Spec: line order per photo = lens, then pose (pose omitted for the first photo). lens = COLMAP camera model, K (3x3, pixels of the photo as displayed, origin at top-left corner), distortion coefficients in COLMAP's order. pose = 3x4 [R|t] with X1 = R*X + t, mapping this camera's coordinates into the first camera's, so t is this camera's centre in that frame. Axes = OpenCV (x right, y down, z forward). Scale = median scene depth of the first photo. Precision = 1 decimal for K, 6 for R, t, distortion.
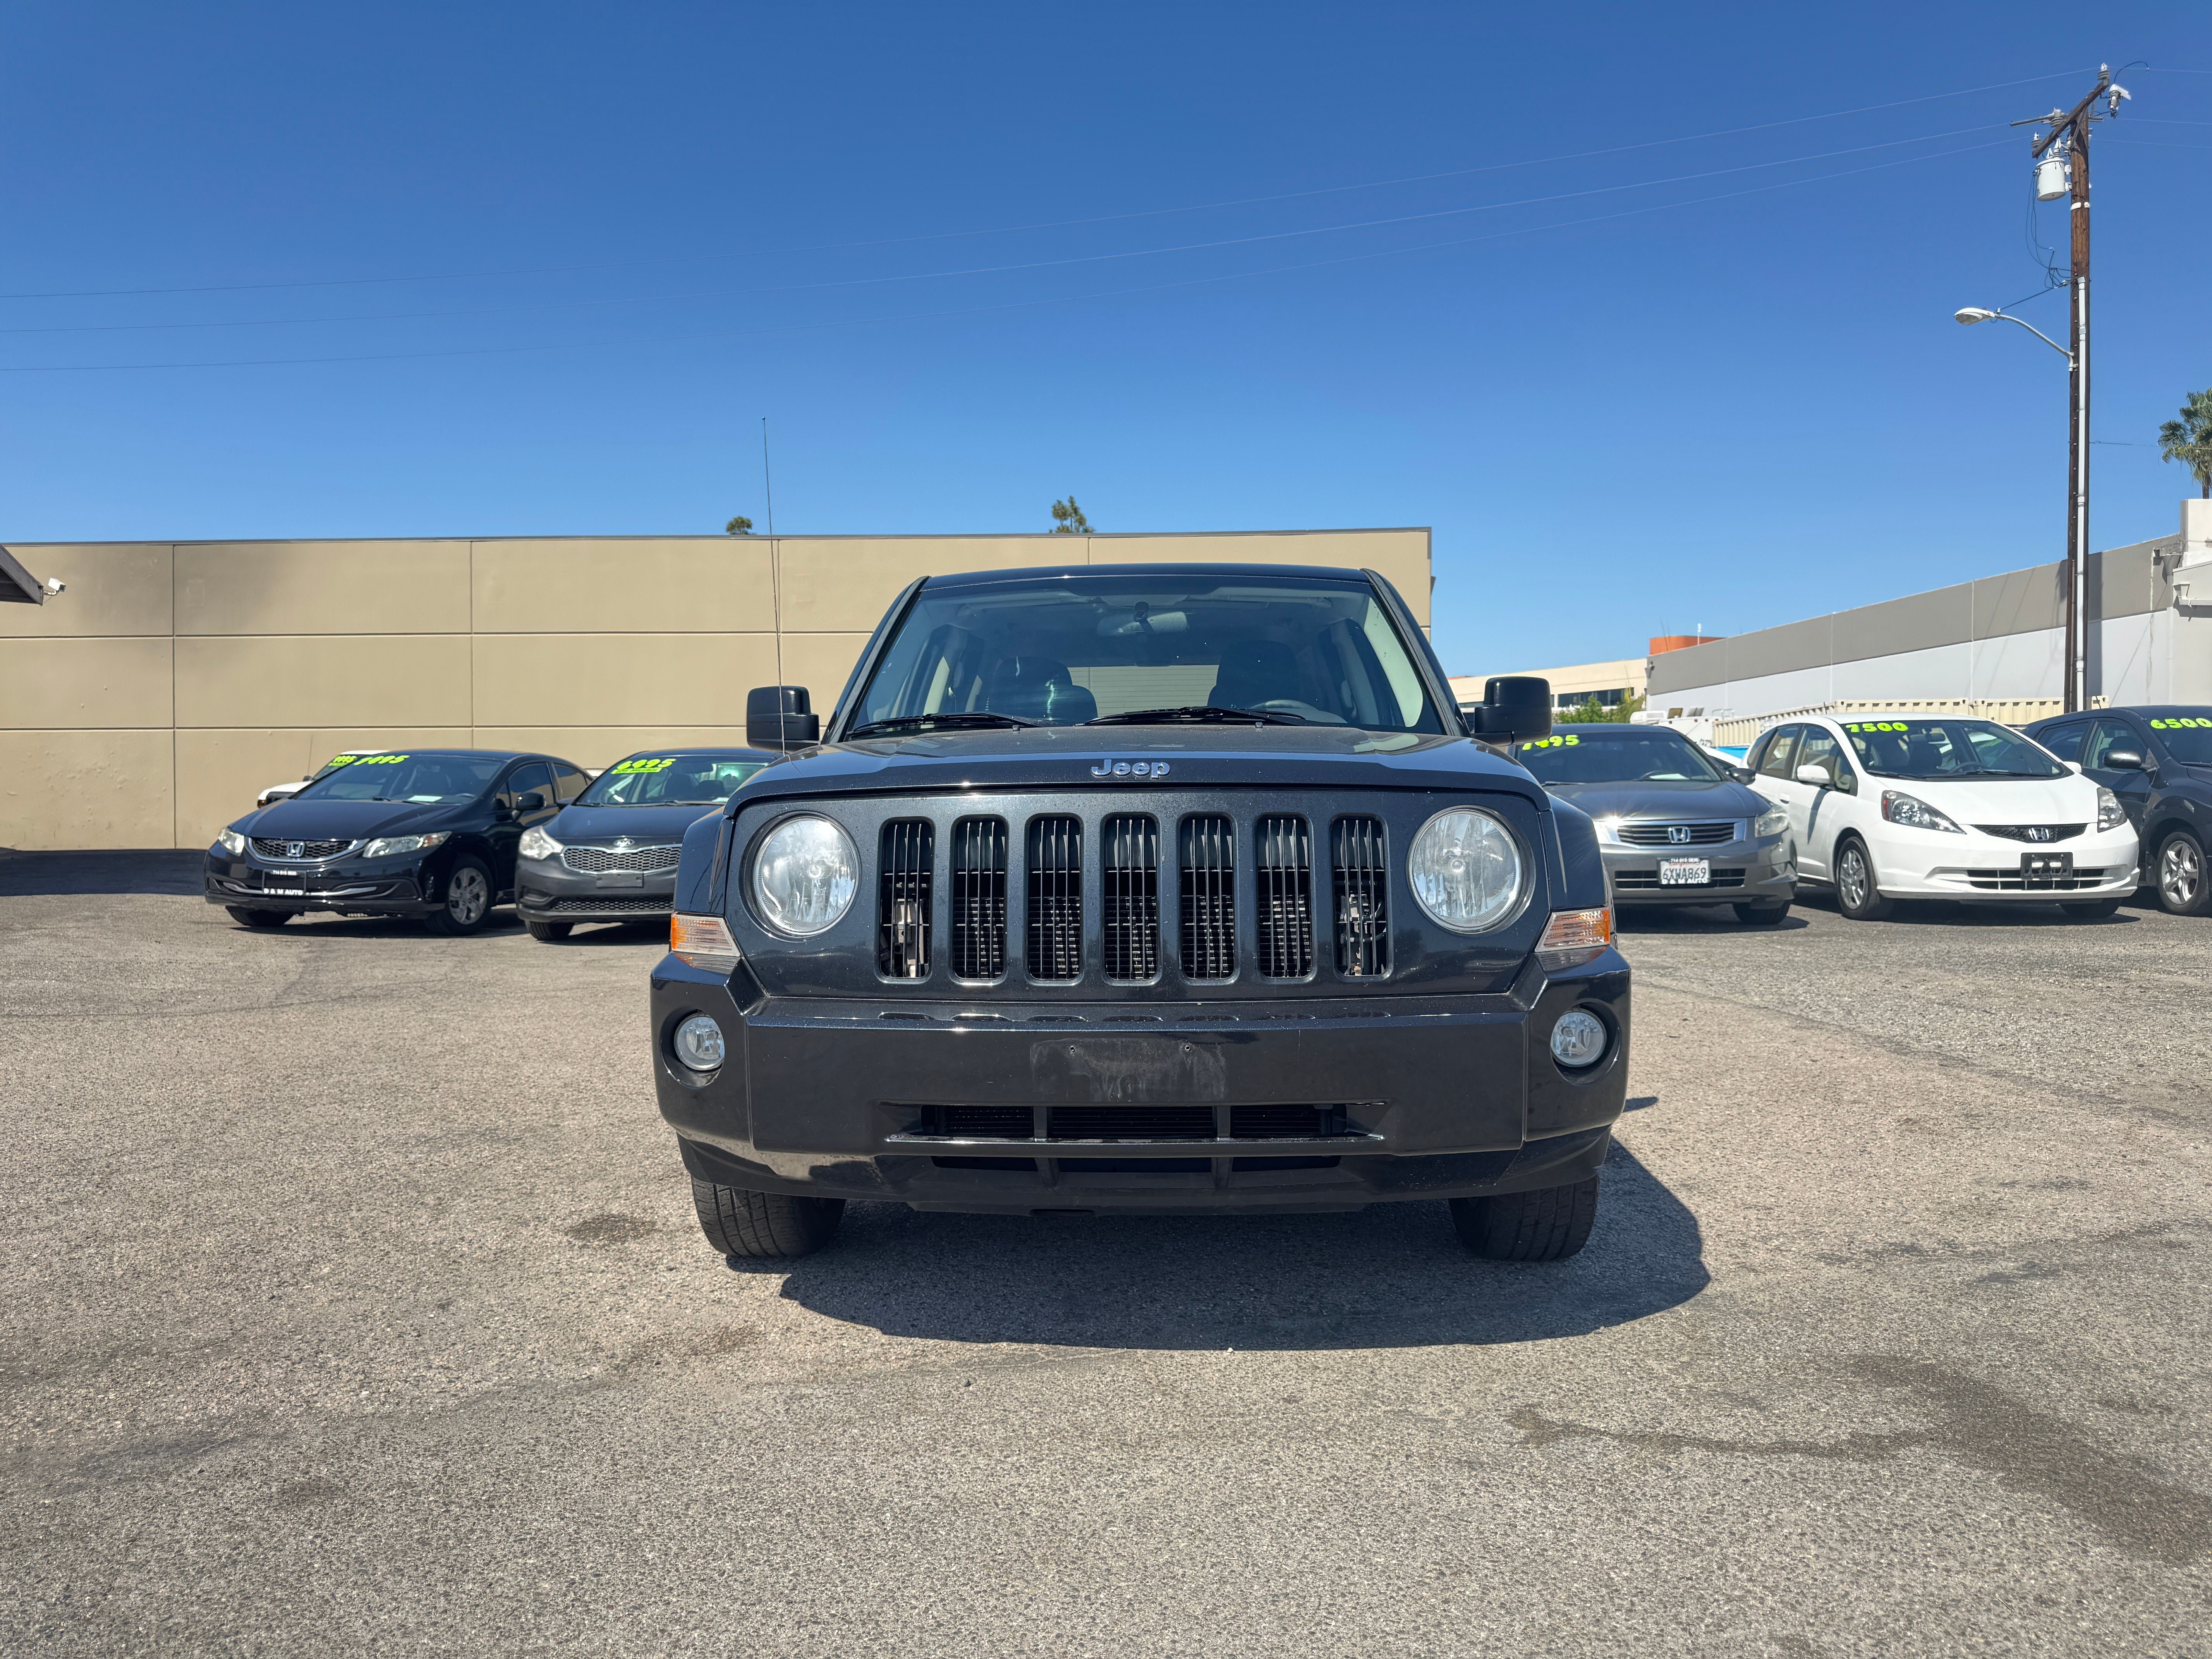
lens RADIAL K [[1561.4, 0, 1122.5], [0, 1561.4, 813.8], [0, 0, 1]] dist [0.038161, -0.044250]
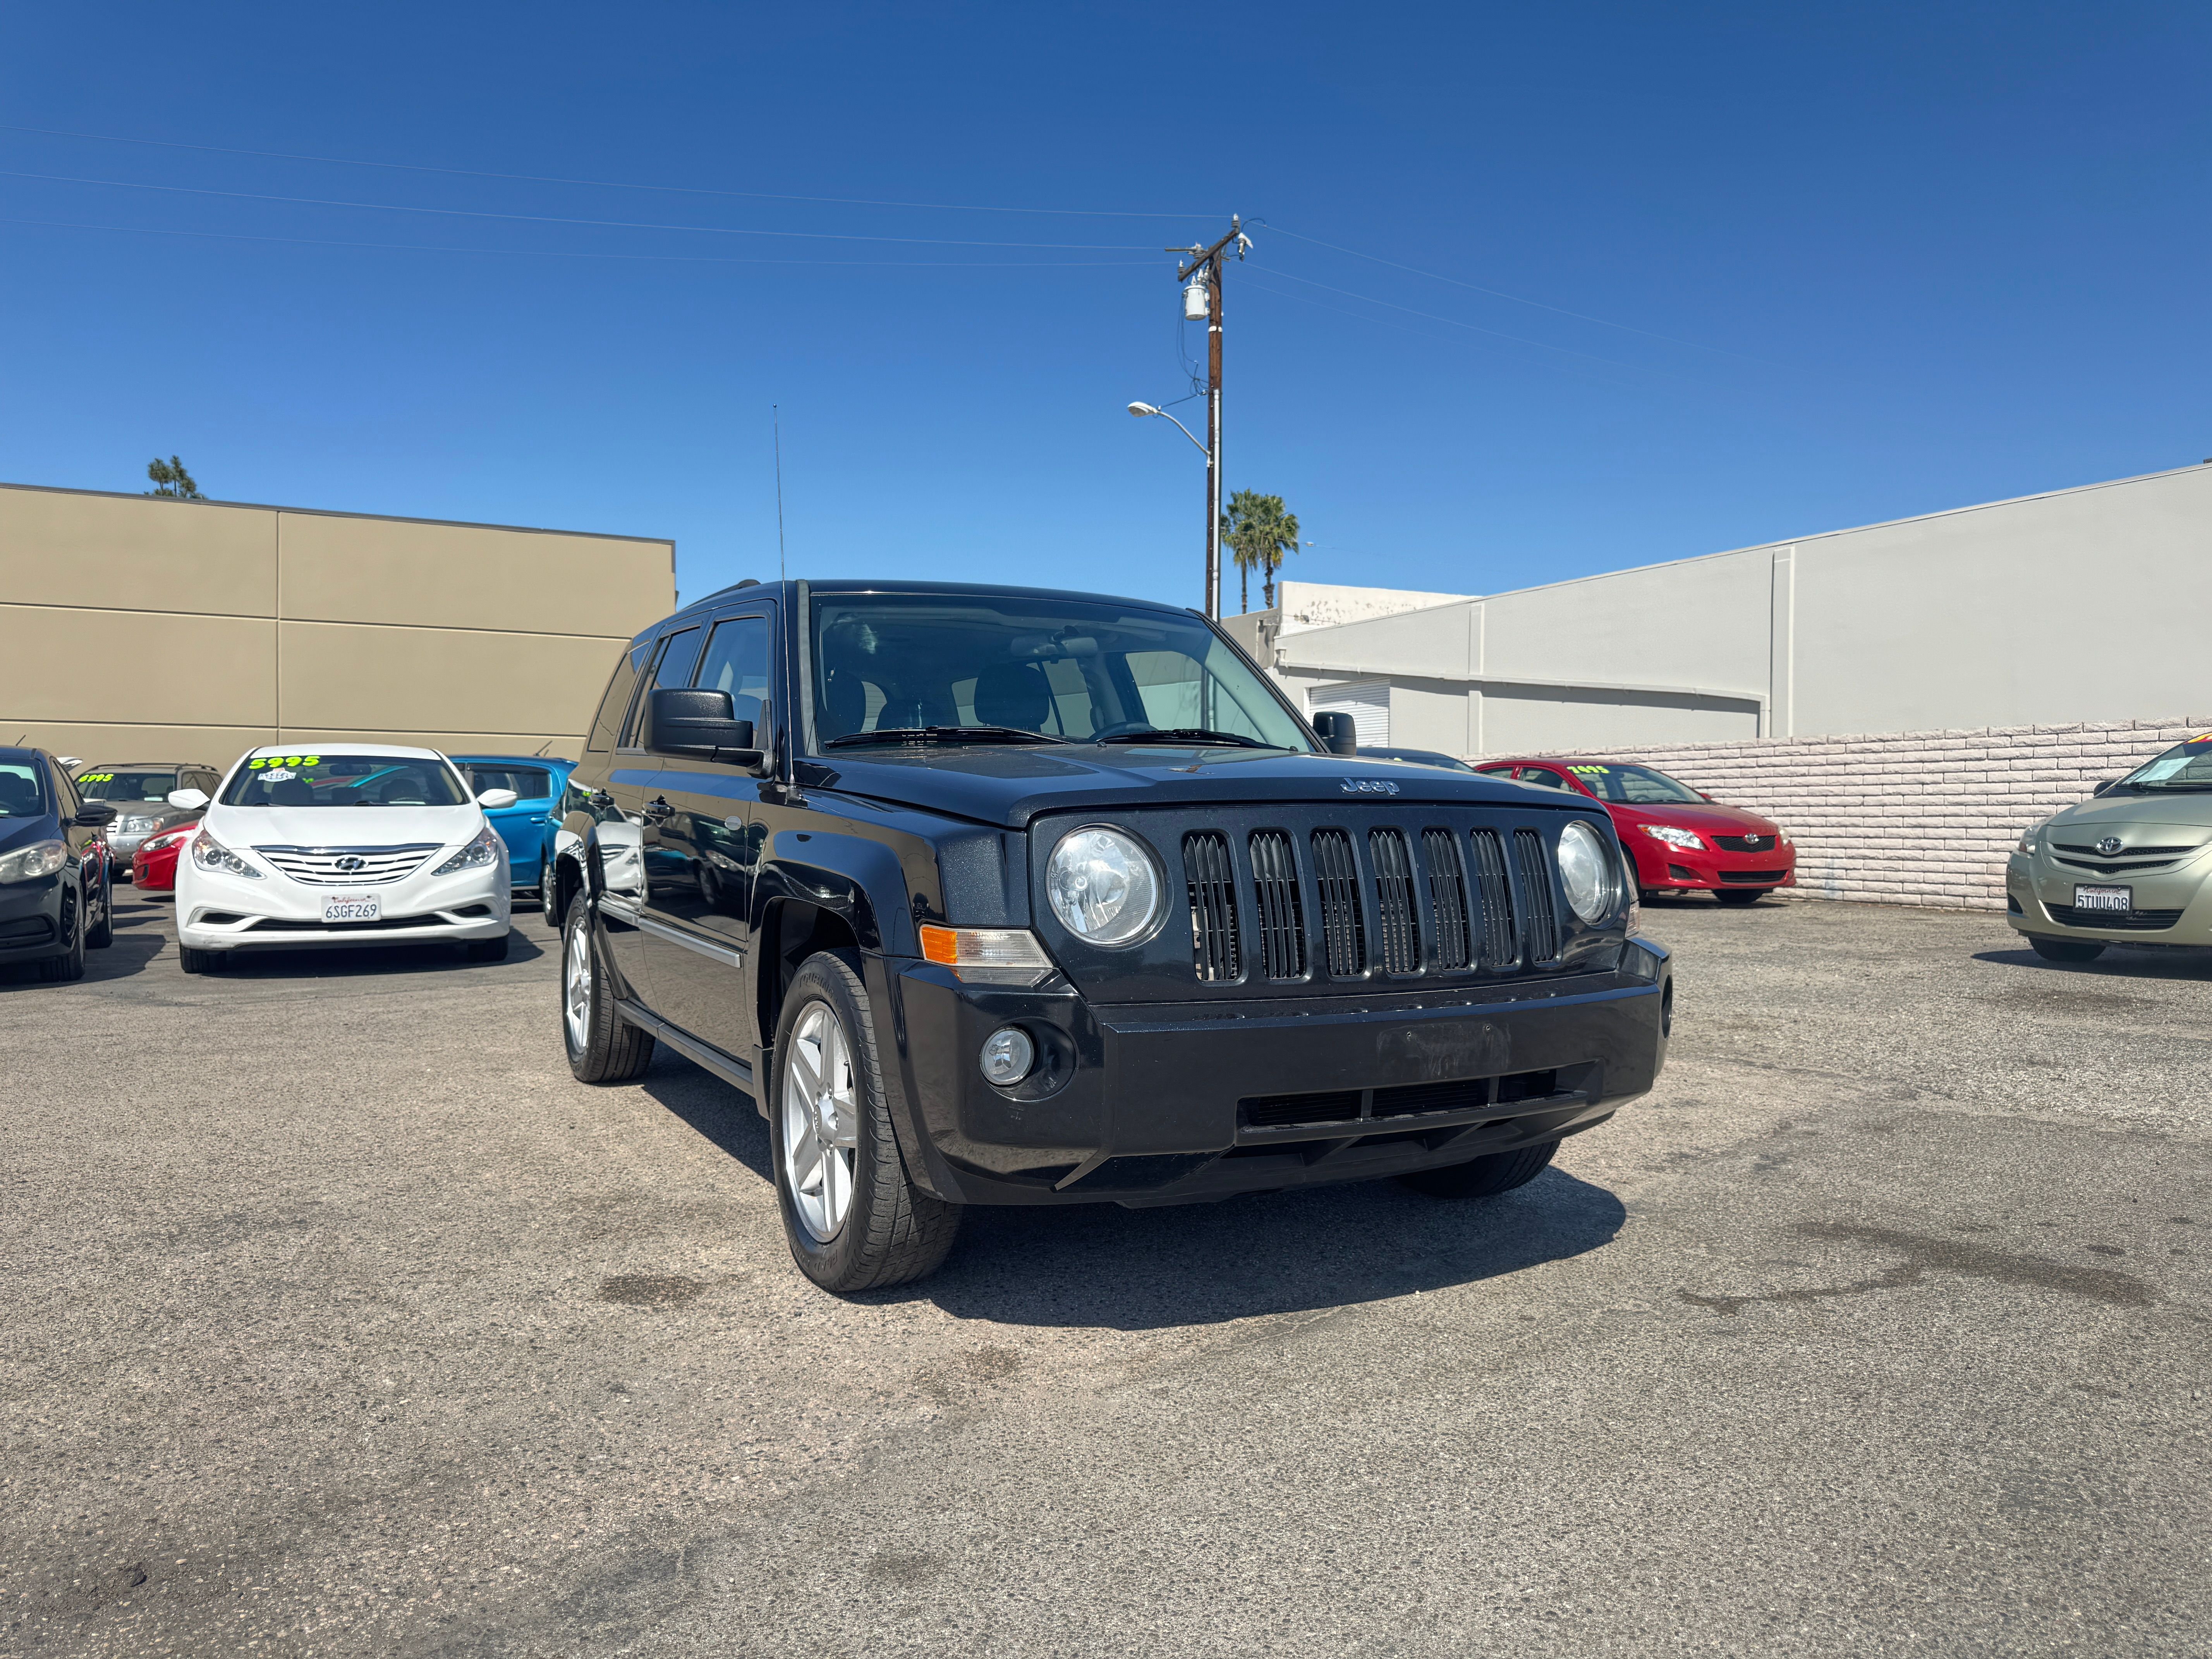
lens RADIAL K [[1548.7, 0, 1121.1], [0, 1548.7, 837.9], [0, 0, 1]] dist [0.056109, -0.074954]
pose [[0.856931, 0.001637, 0.515429, -0.707230], [-0.003654, 0.999989, 0.002899, 0.005161], [-0.515419, -0.004368, 0.856927, 0.130891]]
